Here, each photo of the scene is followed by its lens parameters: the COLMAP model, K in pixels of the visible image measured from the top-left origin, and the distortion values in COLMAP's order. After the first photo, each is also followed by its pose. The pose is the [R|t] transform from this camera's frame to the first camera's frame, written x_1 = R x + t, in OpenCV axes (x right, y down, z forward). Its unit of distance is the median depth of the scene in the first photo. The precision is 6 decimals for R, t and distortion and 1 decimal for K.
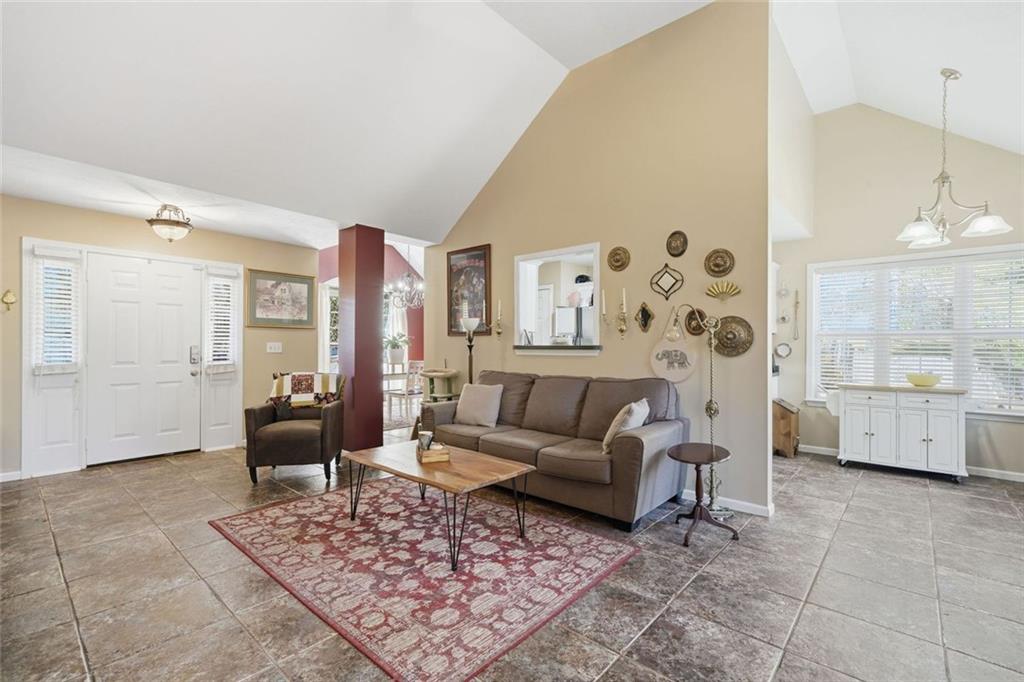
lens RADIAL K [[443.8, 0, 508.2], [0, 443.8, 345.0], [0, 0, 1]] dist [0.005007, 0.001026]
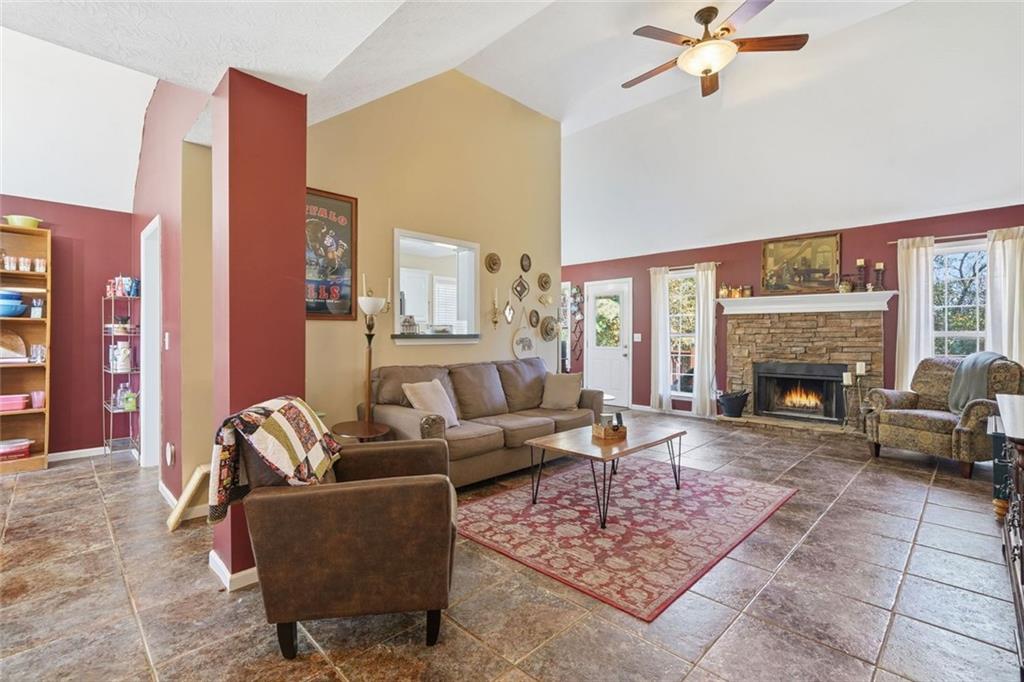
lens RADIAL K [[443.8, 0, 521.3], [0, 443.8, 336.6], [0, 0, 1]] dist [0.005007, 0.001026]
pose [[0.076018, -0.009409, 0.997062, -0.960422], [-0.004339, 0.999943, 0.009767, -0.004636], [-0.997097, -0.005068, 0.075973, 0.835290]]
